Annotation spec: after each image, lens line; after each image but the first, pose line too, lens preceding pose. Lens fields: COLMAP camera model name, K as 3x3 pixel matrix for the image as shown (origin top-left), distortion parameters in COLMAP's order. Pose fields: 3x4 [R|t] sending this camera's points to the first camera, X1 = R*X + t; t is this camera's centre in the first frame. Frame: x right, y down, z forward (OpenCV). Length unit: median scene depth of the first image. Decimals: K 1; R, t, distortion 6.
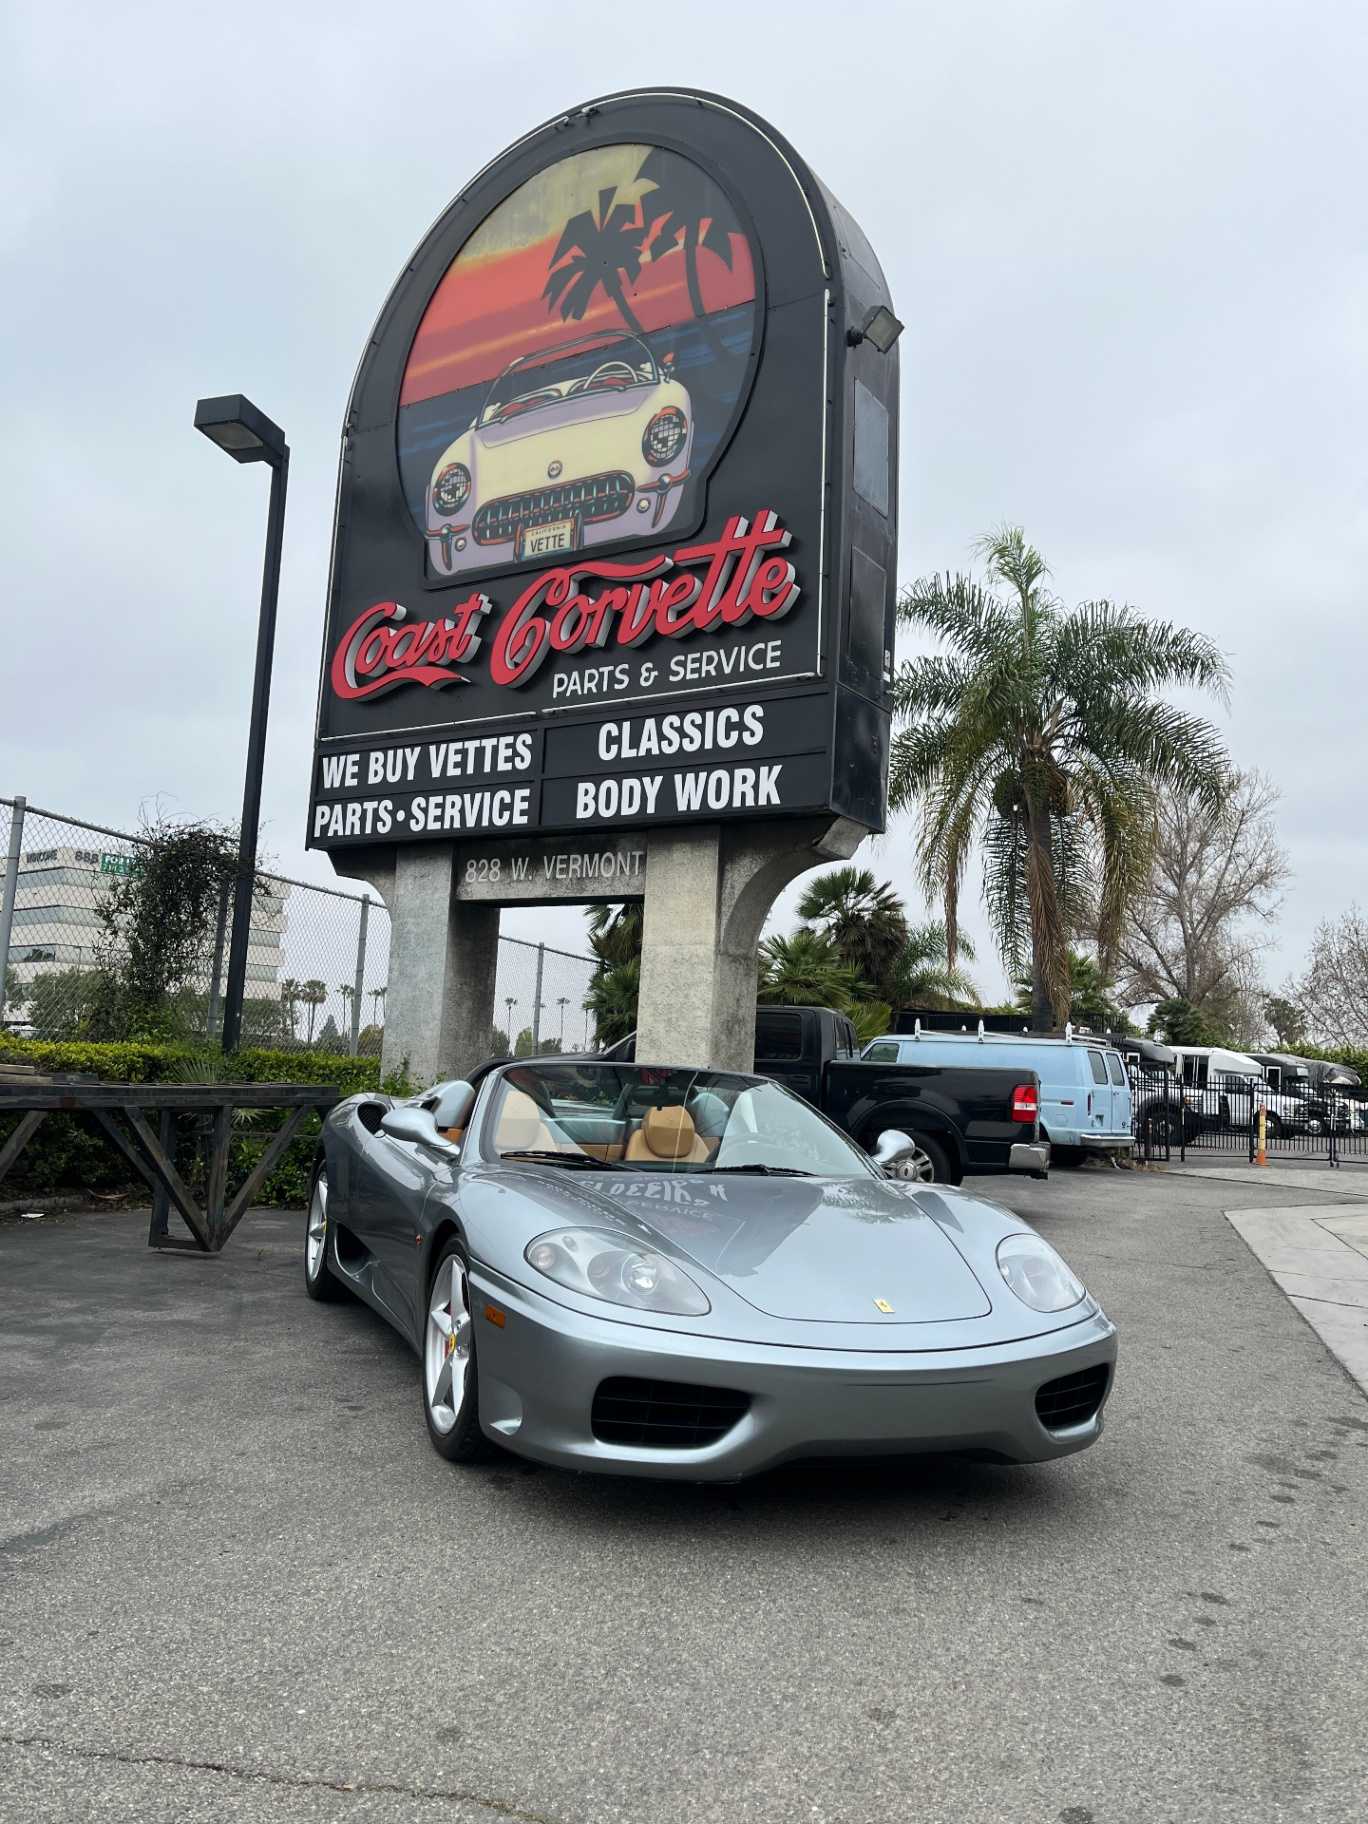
lens RADIAL K [[1385.8, 0, 710.7], [0, 1385.8, 912.7], [0, 0, 1]] dist [0.102807, -0.136230]
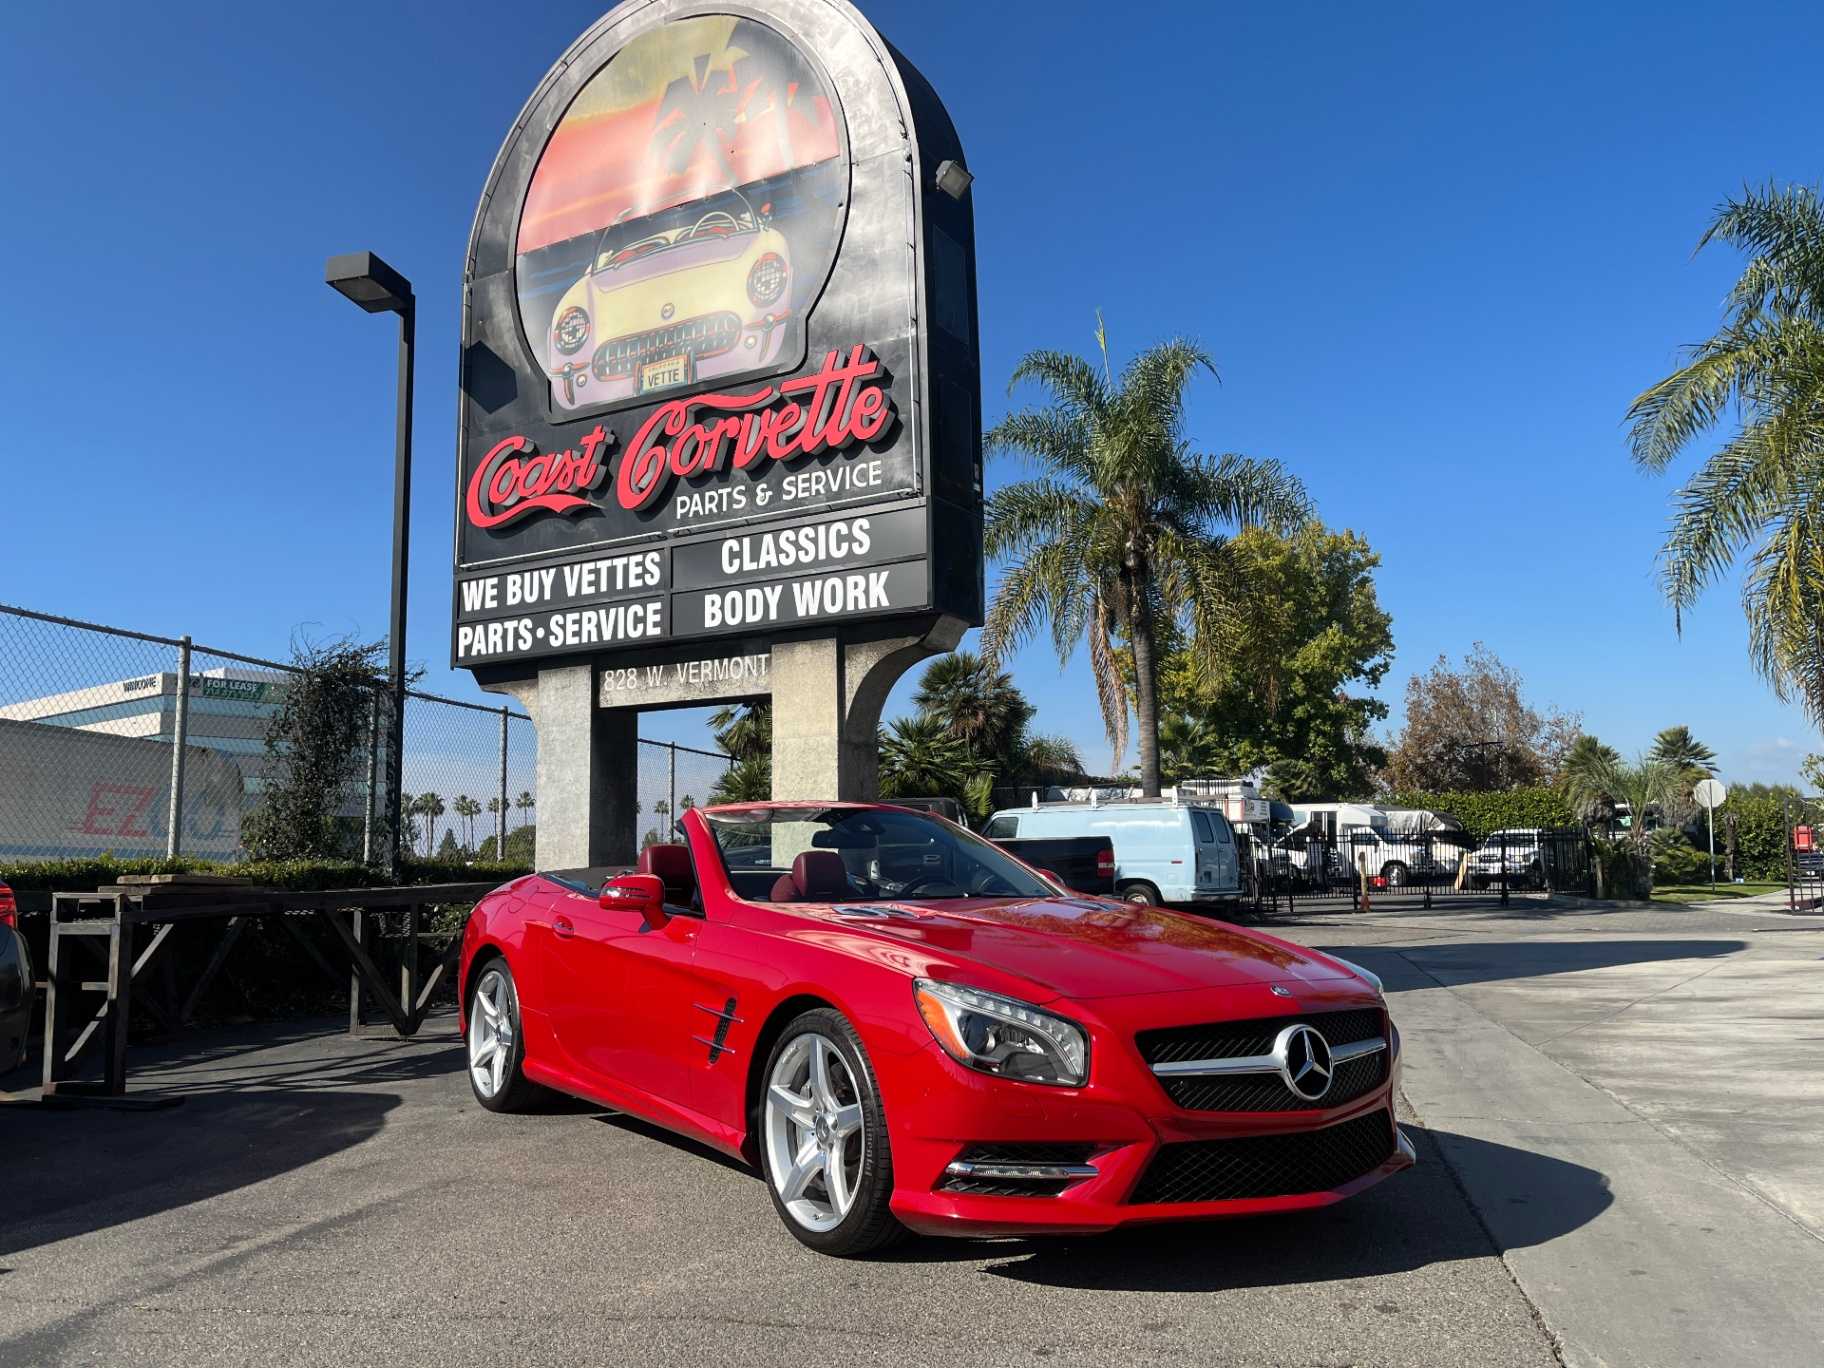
lens RADIAL K [[1401.7, 0, 955.3], [0, 1401.7, 682.0], [0, 0, 1]] dist [0.009709, -0.099044]
pose [[0.994388, -0.057354, 0.088897, -0.000873], [0.058364, 0.998257, -0.008804, -0.003232], [-0.088237, 0.013943, 0.996002, -0.116109]]
